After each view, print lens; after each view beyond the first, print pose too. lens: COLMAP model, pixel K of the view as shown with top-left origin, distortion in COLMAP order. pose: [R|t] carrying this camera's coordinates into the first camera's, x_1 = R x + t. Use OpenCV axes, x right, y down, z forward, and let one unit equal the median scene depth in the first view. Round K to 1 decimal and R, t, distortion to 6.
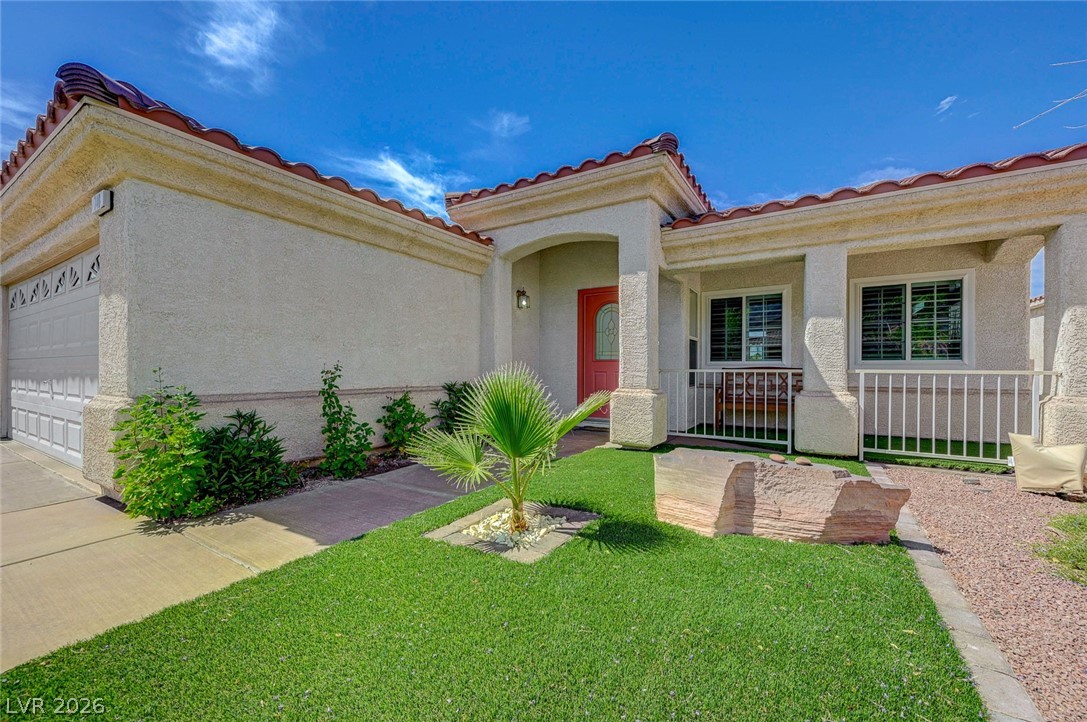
lens RADIAL K [[431.4, 0, 546.8], [0, 431.4, 365.0], [0, 0, 1]] dist [0.004179, -0.000121]
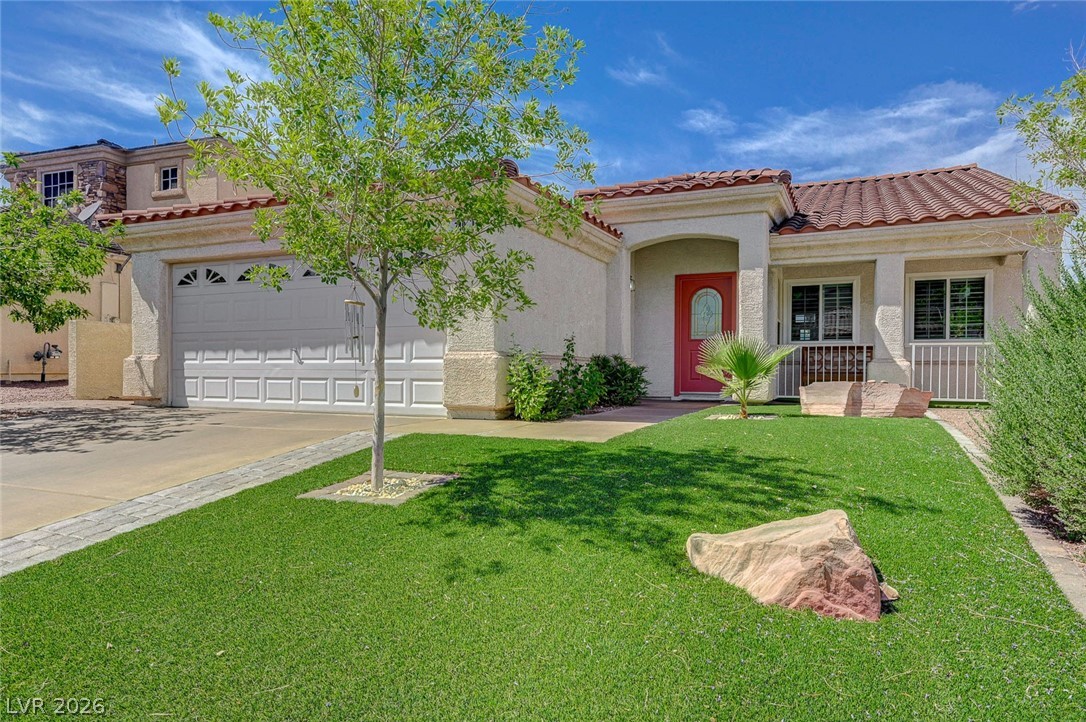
lens RADIAL K [[666.9, 0, 547.0], [0, 666.9, 372.7], [0, 0, 1]] dist [-0.004539, -0.000484]
pose [[0.992472, 0.000871, 0.122470, -0.662608], [-0.002583, 0.999901, 0.013816, 0.072956], [-0.122446, -0.014029, 0.992376, -0.925400]]
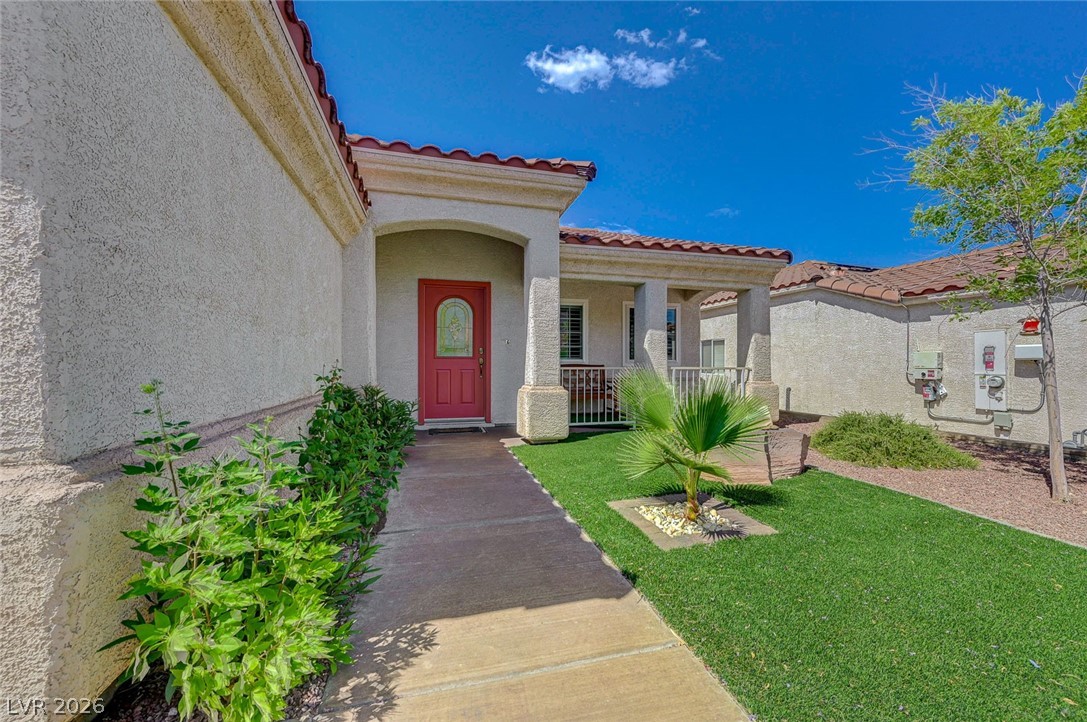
lens RADIAL K [[432.8, 0, 547.5], [0, 432.8, 358.3], [0, 0, 1]] dist [0.001774, -0.000023]
pose [[0.682667, 0.006852, 0.730698, -0.582437], [-0.006676, 0.999973, -0.003141, -0.010053], [-0.730699, -0.002734, 0.682694, 0.270371]]
